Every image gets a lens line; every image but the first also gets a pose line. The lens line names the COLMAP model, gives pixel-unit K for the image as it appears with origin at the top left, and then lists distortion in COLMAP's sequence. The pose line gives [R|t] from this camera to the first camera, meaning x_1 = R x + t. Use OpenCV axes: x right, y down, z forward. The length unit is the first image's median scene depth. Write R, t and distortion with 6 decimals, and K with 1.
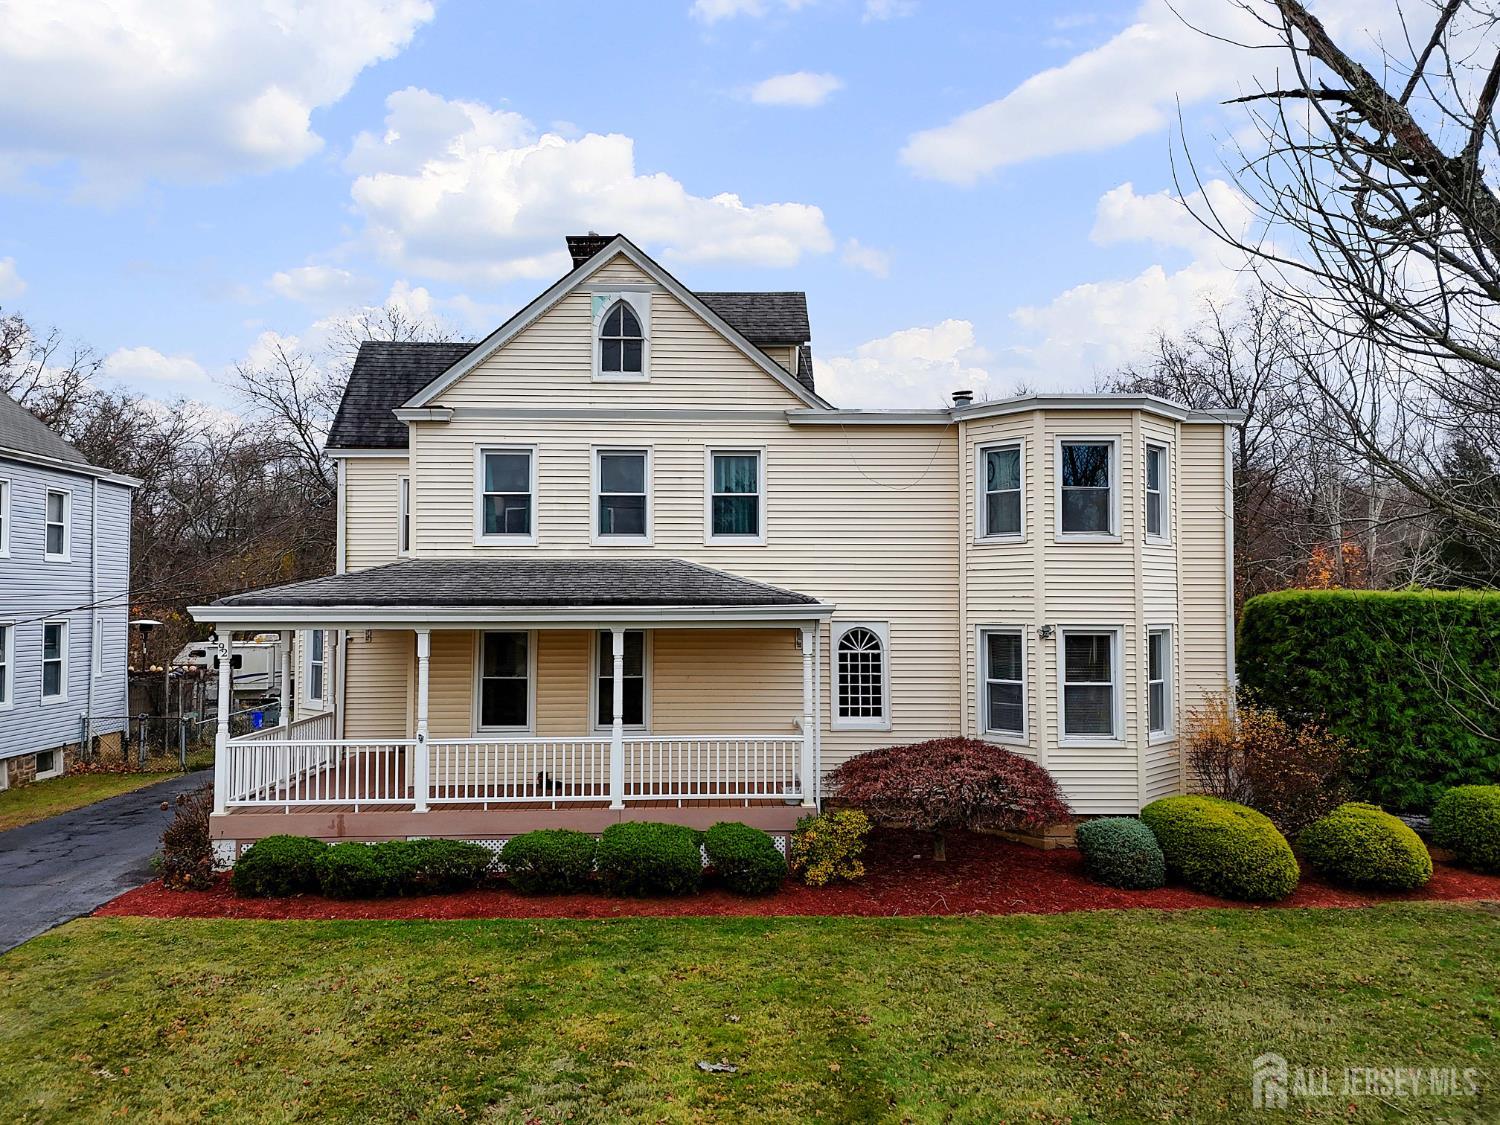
lens RADIAL K [[1117.3, 0, 757.0], [0, 1117.3, 541.8], [0, 0, 1]] dist [0.073690, -0.068091]
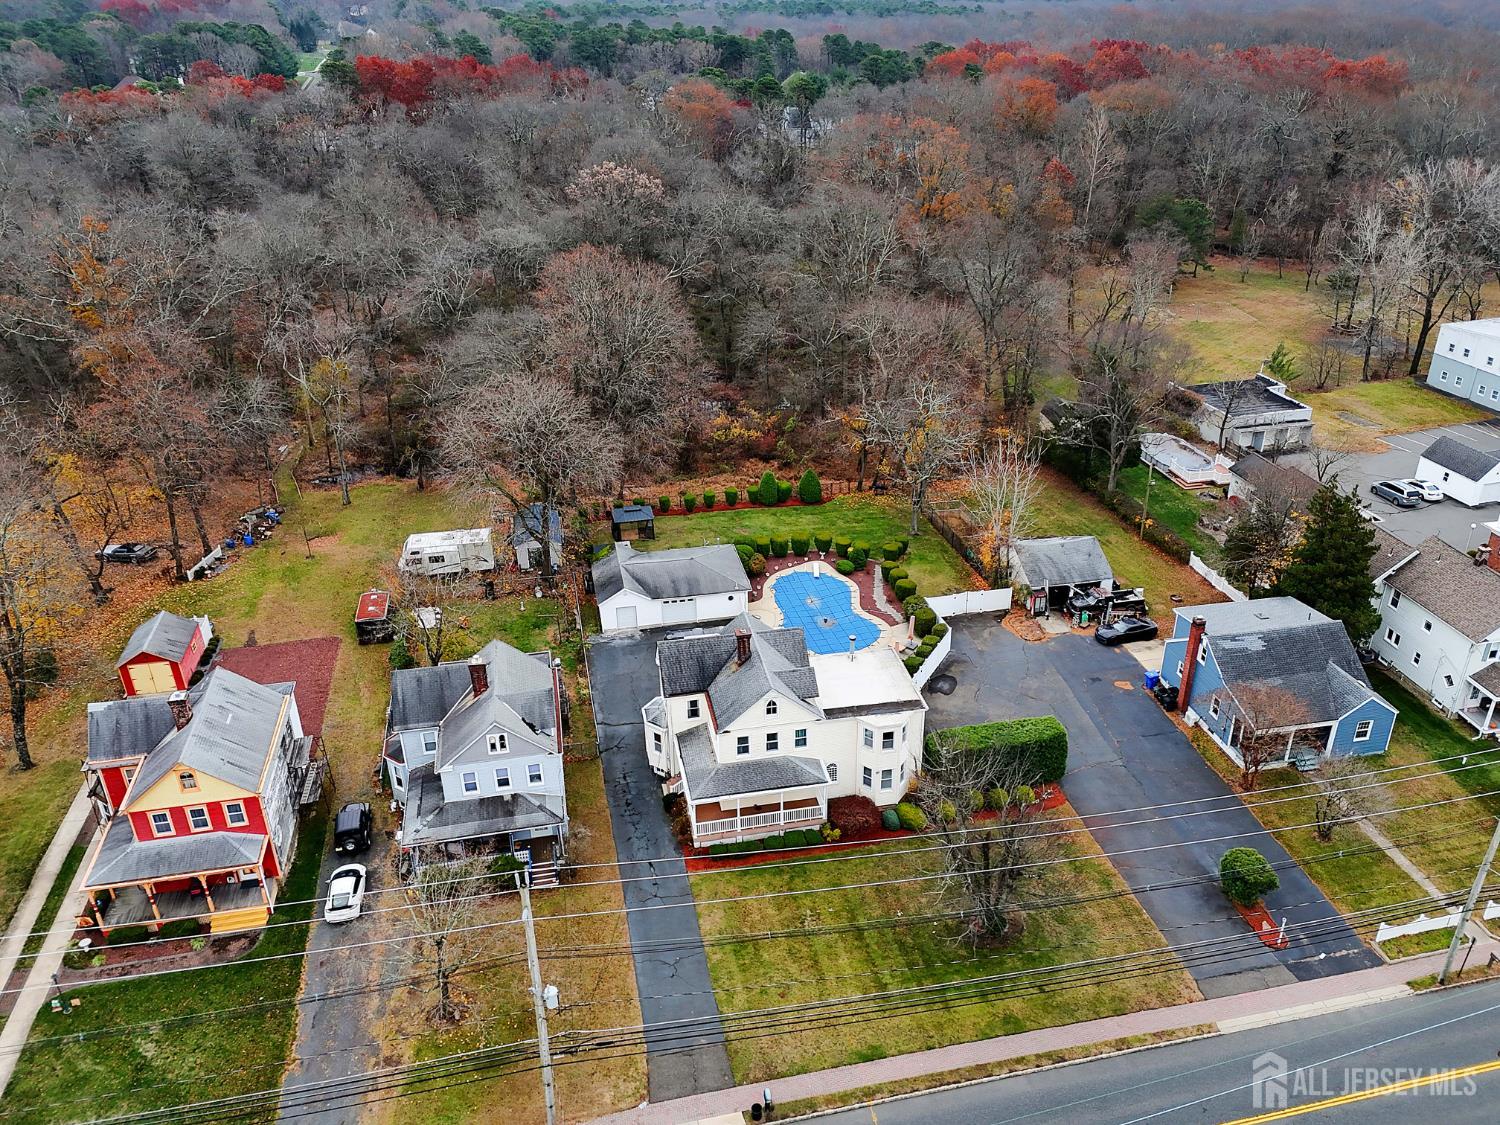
lens RADIAL K [[1117.3, 0, 792.1], [0, 1117.3, 496.9], [0, 0, 1]] dist [0.073690, -0.068091]
pose [[0.981318, -0.063528, 0.181602, -0.717852], [-0.024885, 0.894071, 0.447234, -2.584000], [-0.190778, -0.443398, 0.875787, -2.058058]]
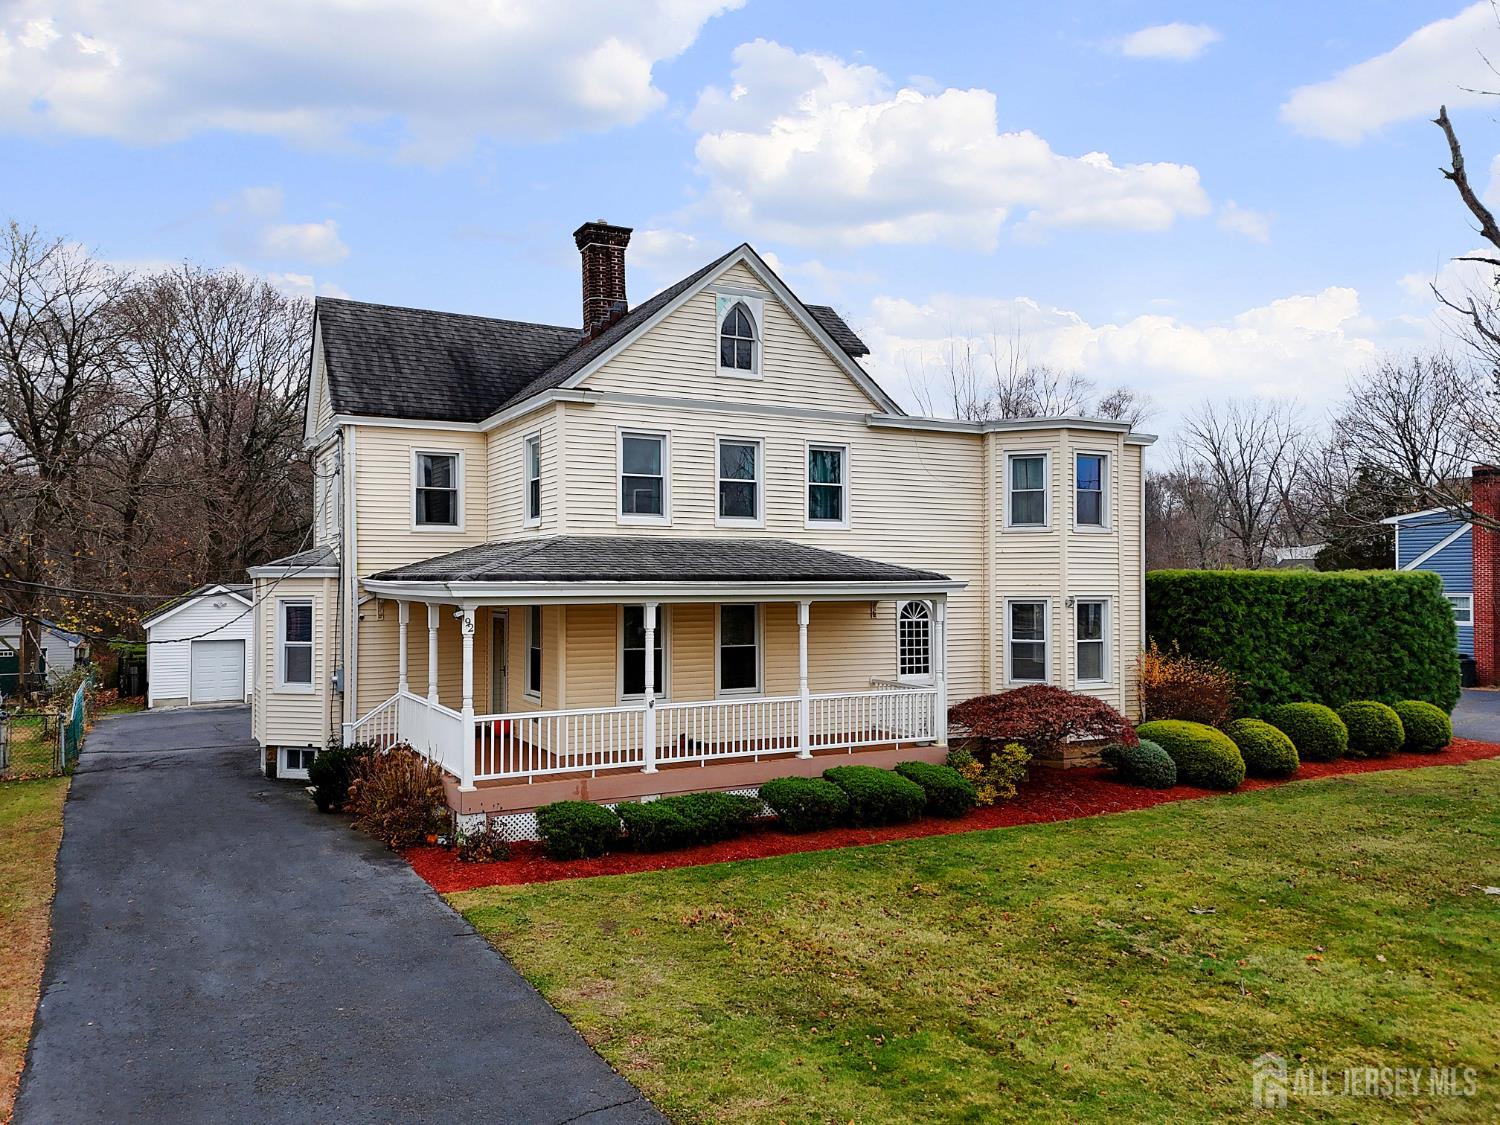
lens RADIAL K [[1117.3, 0, 761.3], [0, 1117.3, 558.5], [0, 0, 1]] dist [0.073690, -0.068091]
pose [[0.895557, 0.008354, 0.444868, -0.605135], [-0.023366, 0.999327, 0.028270, 0.002595], [-0.444333, -0.035712, 0.895150, 0.005261]]
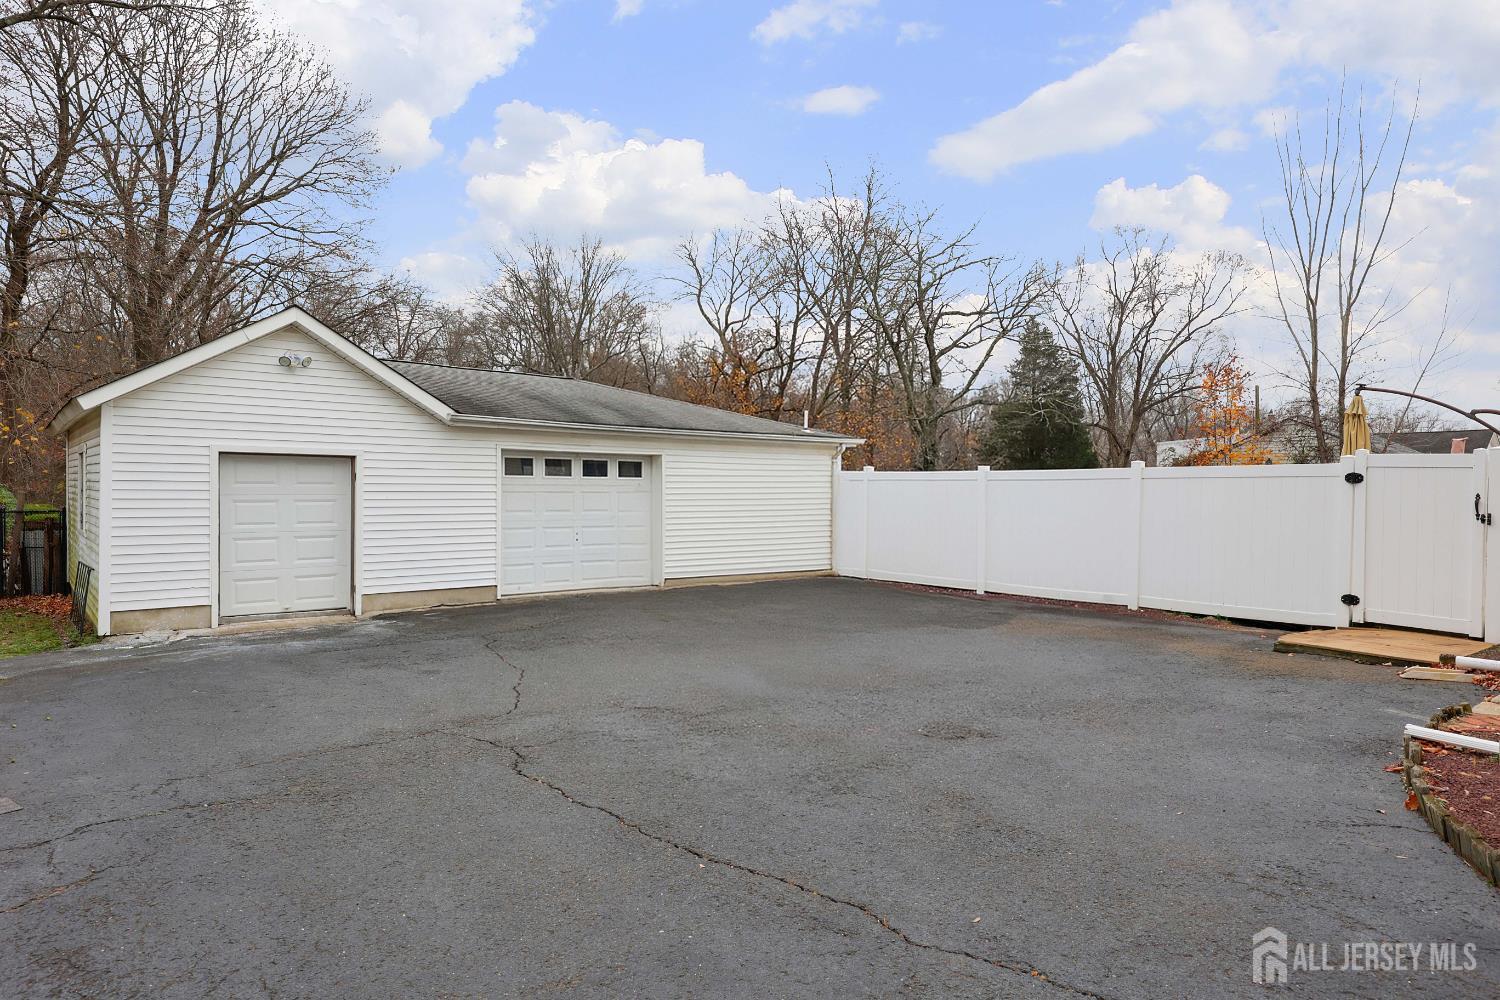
lens RADIAL K [[909.7, 0, 751.5], [0, 909.7, 493.0], [0, 0, 1]] dist [0.000627, 0.000338]
pose [[0.800292, 0.003880, 0.599598, -0.699454], [-0.044622, 0.997592, 0.053102, 0.222953], [-0.597948, -0.069253, 0.798538, 1.672238]]
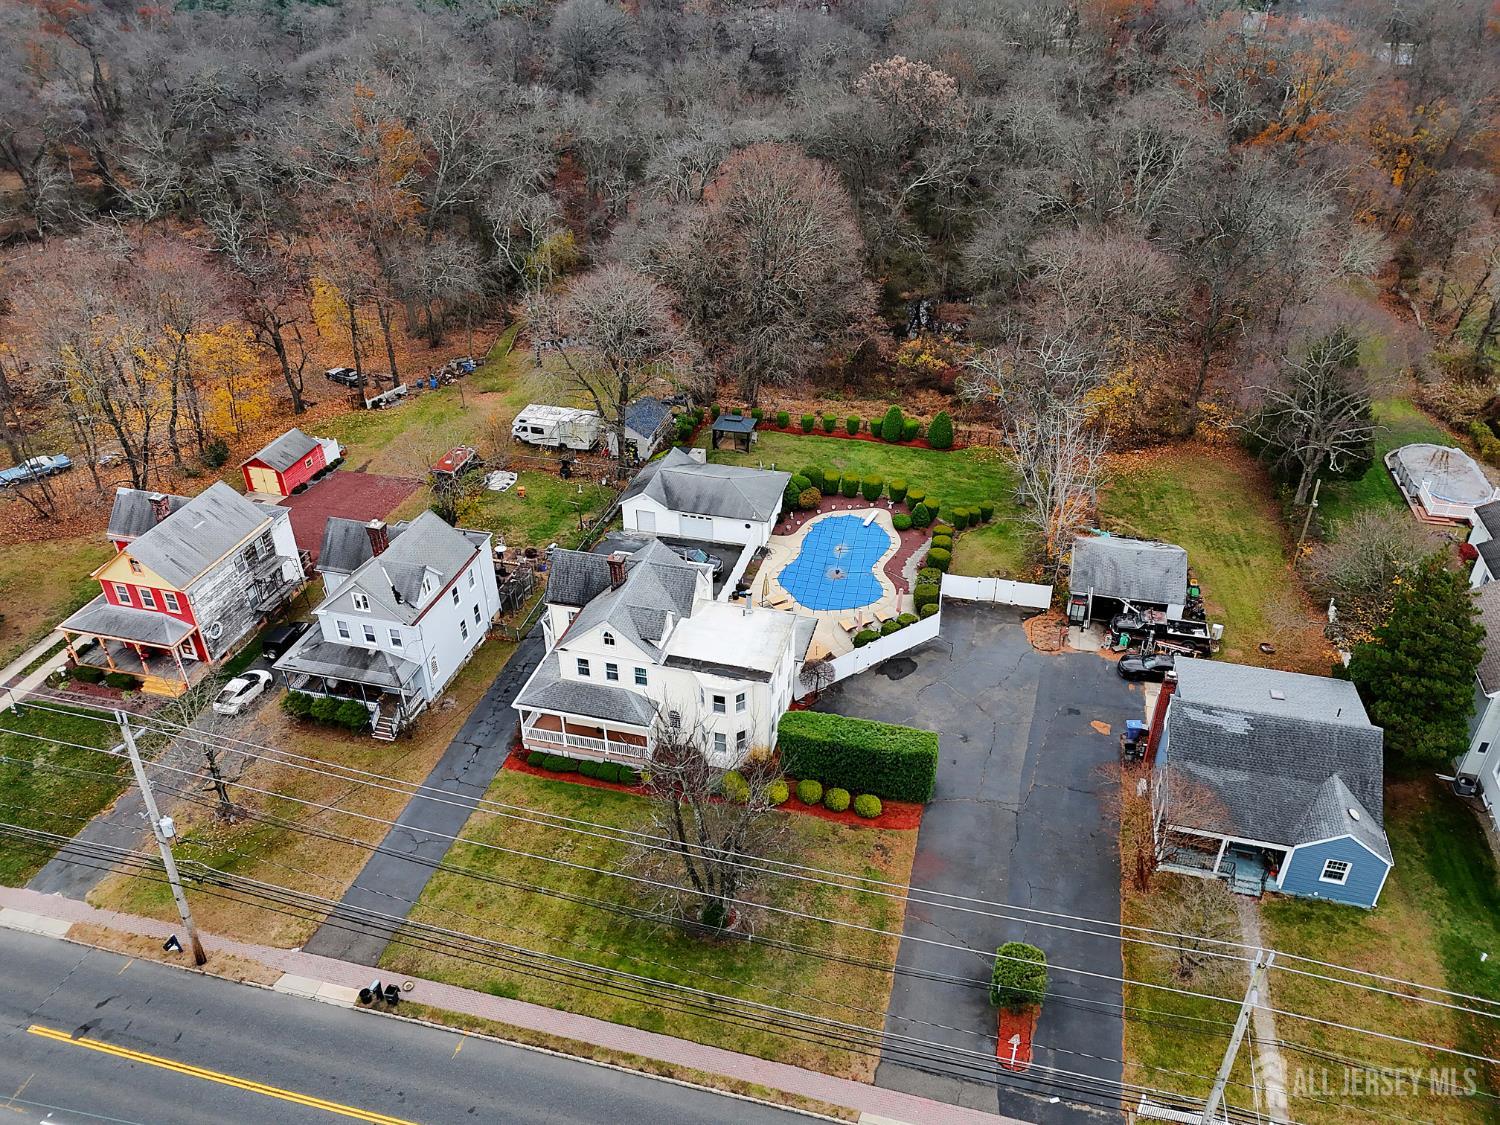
lens RADIAL K [[1117.3, 0, 767.8], [0, 1117.3, 525.7], [0, 0, 1]] dist [0.073690, -0.068091]
pose [[0.959450, 0.143426, -0.242660, 1.258784], [0.012883, 0.837659, 0.546041, -2.572051], [0.281583, -0.527026, 0.801845, -1.653114]]
